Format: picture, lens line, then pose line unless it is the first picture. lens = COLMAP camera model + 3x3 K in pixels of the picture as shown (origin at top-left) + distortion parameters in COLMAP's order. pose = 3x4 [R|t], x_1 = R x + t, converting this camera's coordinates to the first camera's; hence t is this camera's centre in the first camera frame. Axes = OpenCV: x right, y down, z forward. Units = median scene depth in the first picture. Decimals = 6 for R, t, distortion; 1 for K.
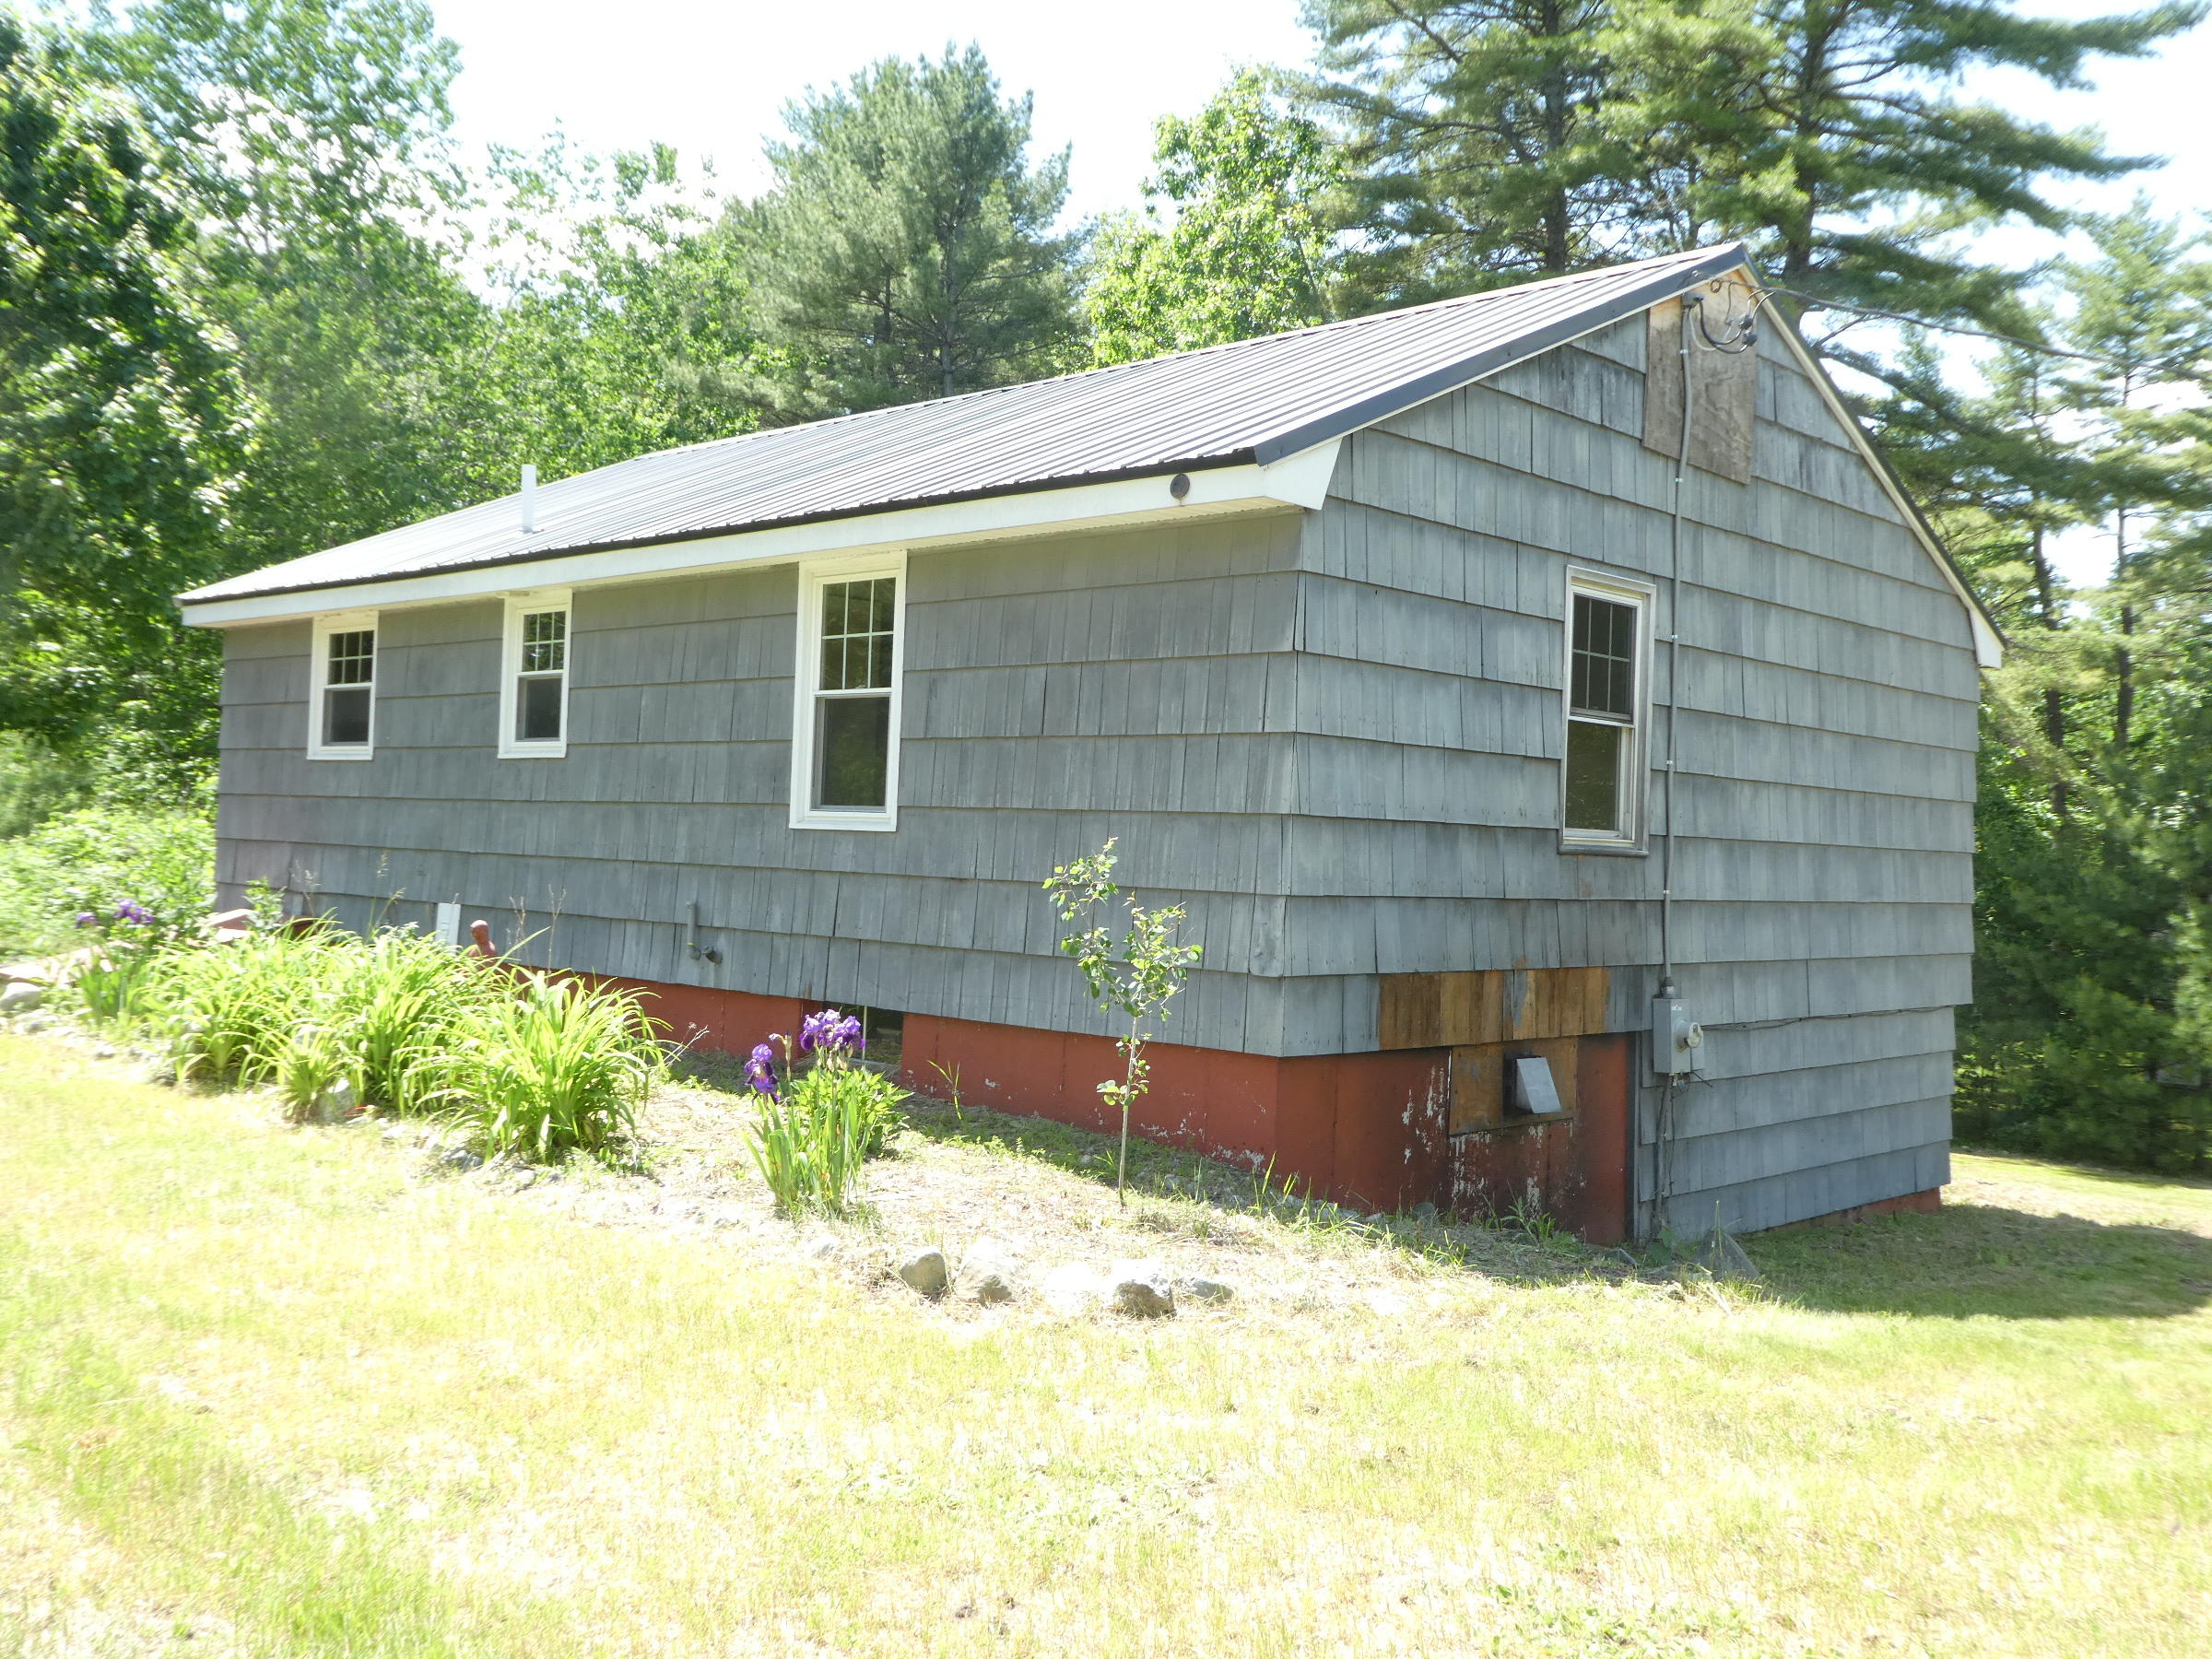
lens RADIAL K [[2001.7, 0, 1106.0], [0, 2001.7, 829.5], [0, 0, 1]] dist [0.001866, -0.000452]
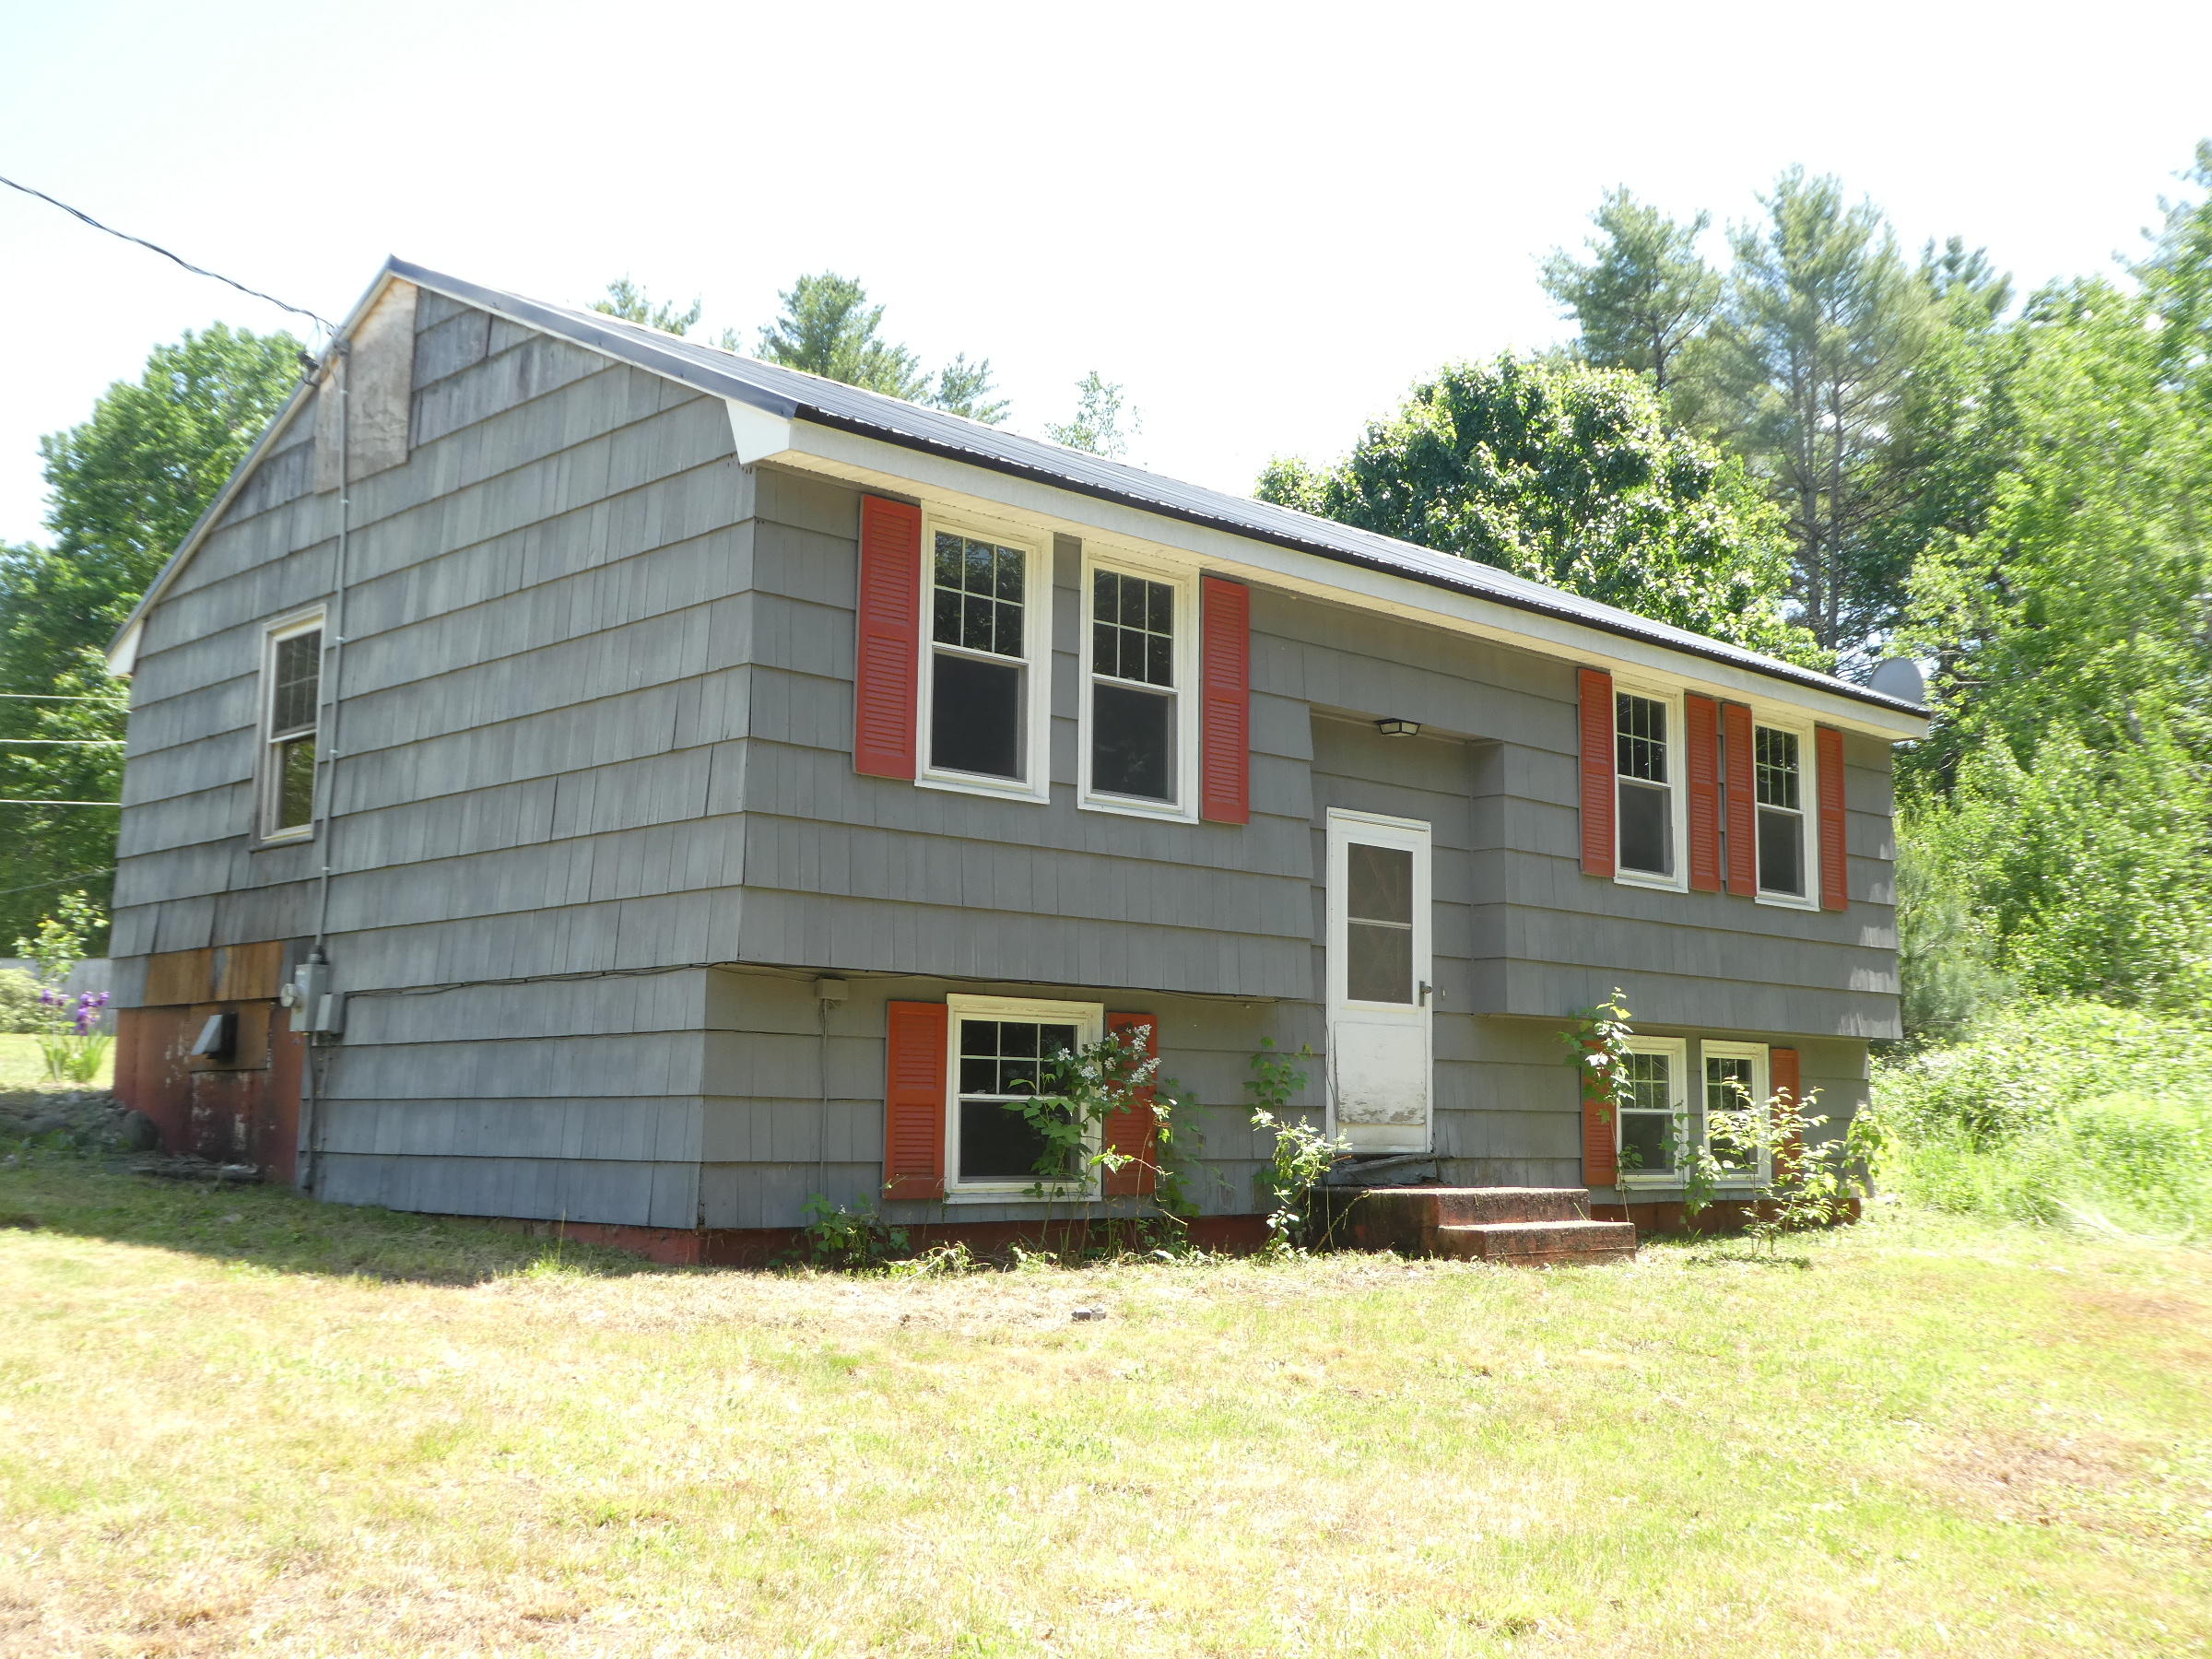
lens RADIAL K [[2331.5, 0, 1106.0], [0, 2331.5, 829.5], [0, 0, 1]] dist [0.000081, 0.000961]
pose [[-0.034918, -0.163413, -0.985940, 1.217188], [-0.001363, 0.986548, -0.163466, 0.174037], [0.999389, -0.004364, -0.034671, 1.174148]]
